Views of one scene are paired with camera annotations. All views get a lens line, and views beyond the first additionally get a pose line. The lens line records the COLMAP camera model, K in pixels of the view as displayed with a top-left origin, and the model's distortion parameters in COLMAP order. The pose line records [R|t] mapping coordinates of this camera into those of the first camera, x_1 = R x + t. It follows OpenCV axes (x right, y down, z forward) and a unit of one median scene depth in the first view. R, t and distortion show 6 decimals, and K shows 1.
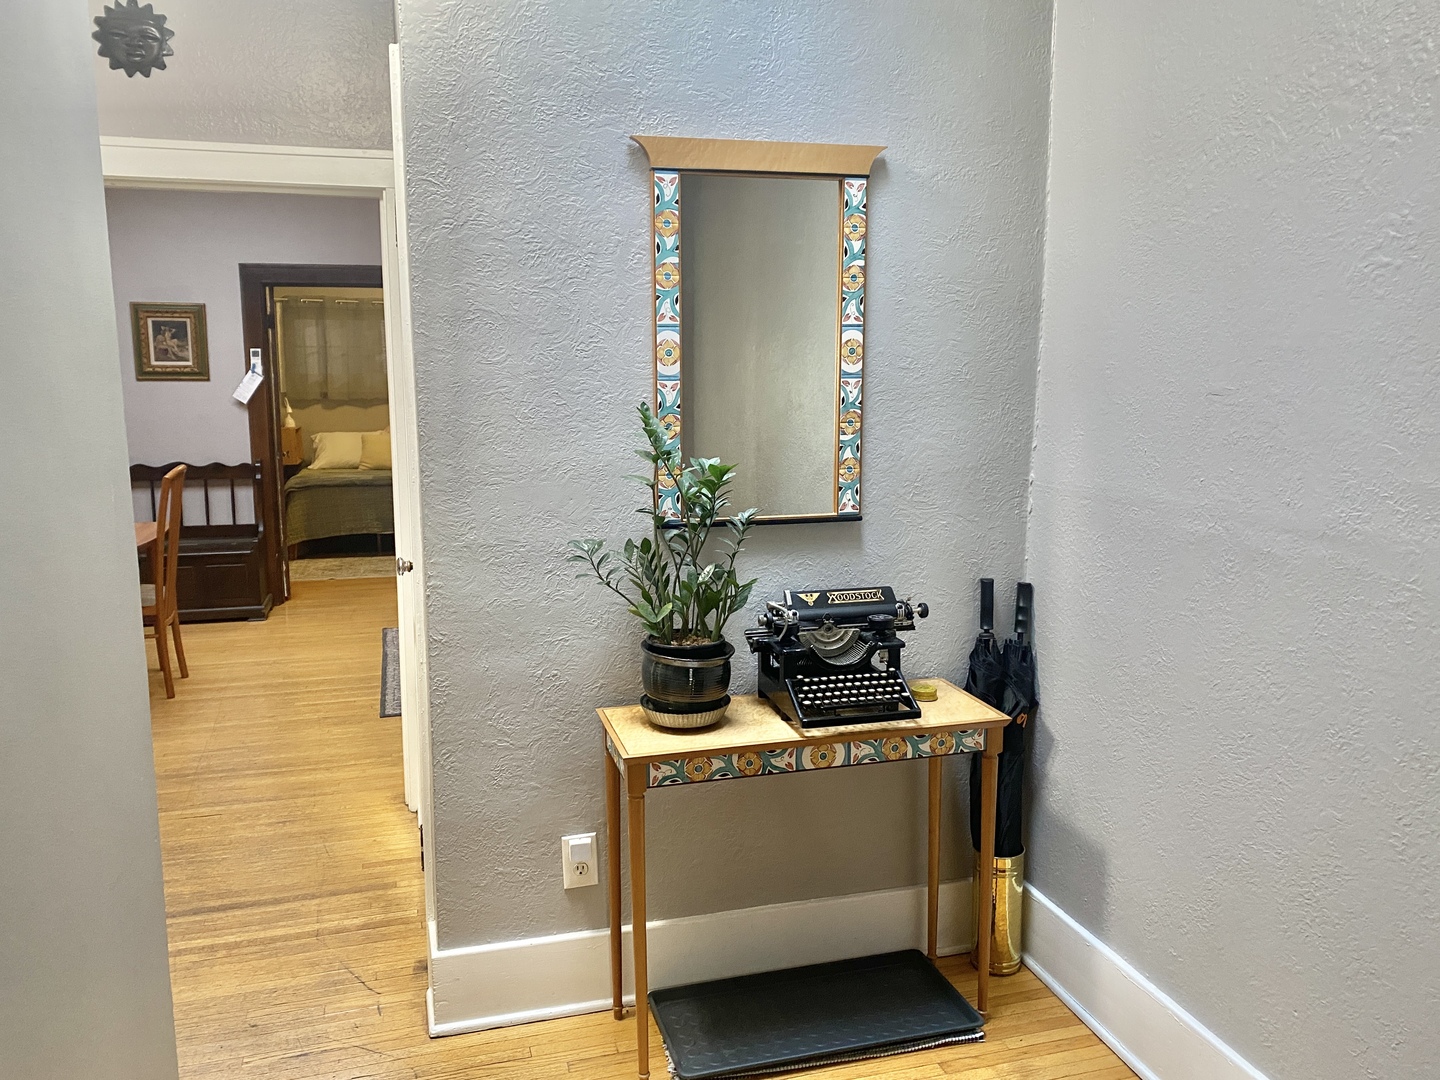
lens RADIAL K [[1085.8, 0, 720.9], [0, 1085.8, 543.6], [0, 0, 1]] dist [0.023012, -0.029793]
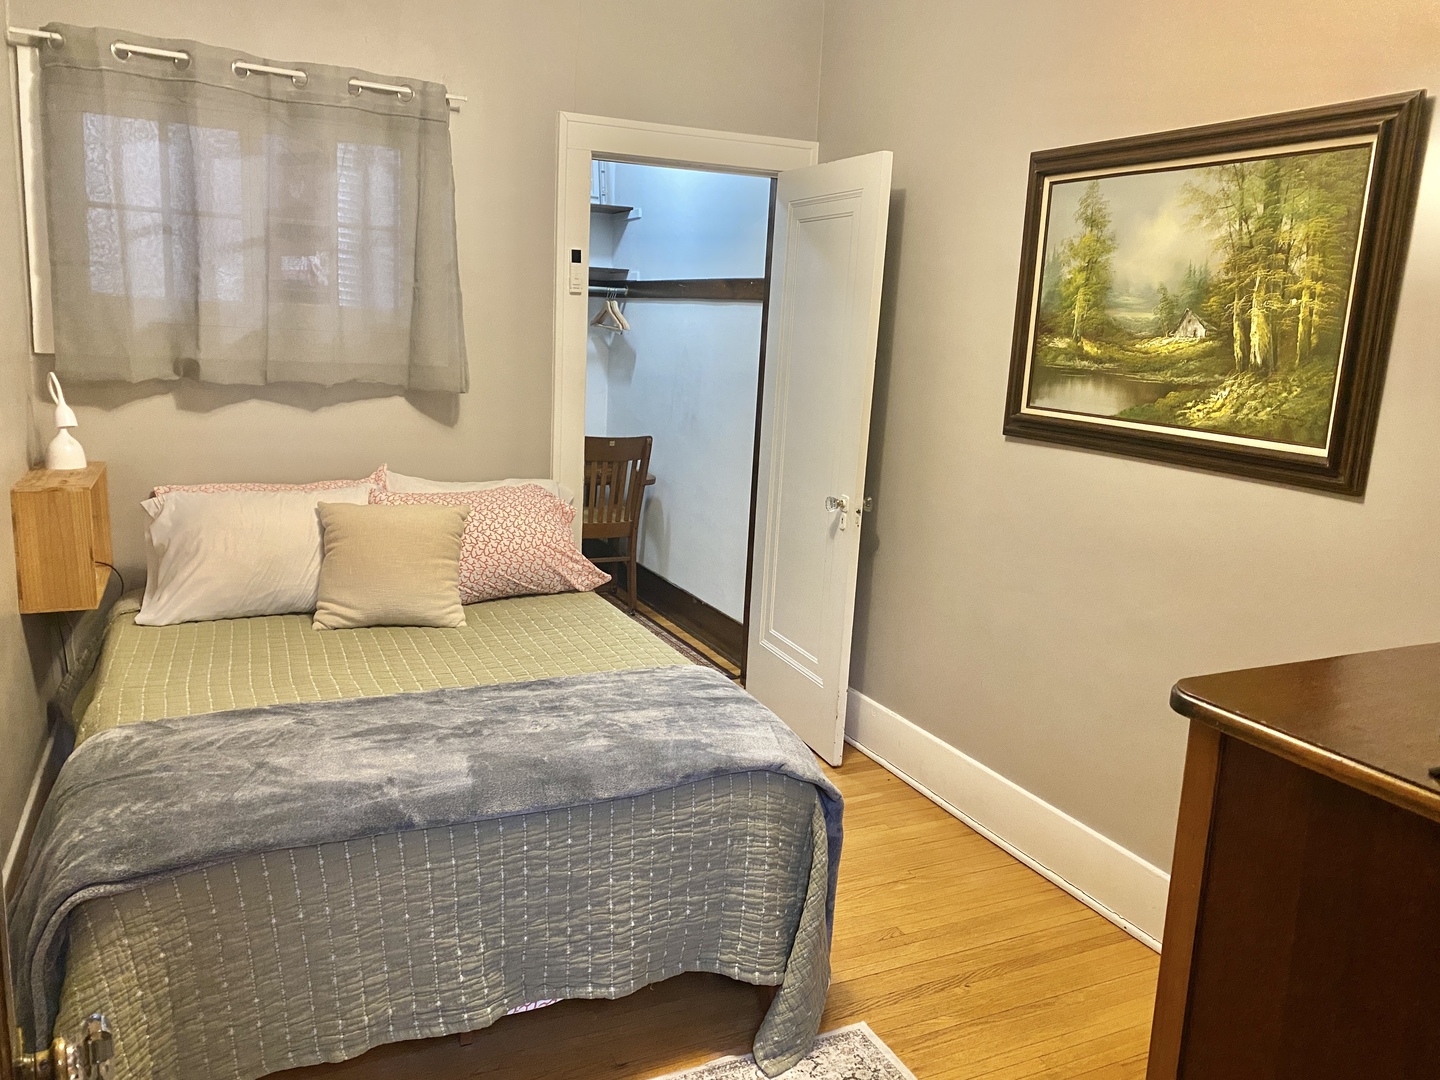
lens RADIAL K [[1085.8, 0, 721.8], [0, 1085.8, 533.3], [0, 0, 1]] dist [0.023012, -0.029793]
pose [[0.984182, 0.019149, 0.176120, -0.265625], [-0.028676, 0.998250, 0.051708, -0.109351], [-0.174822, -0.055940, 0.983010, 0.658829]]
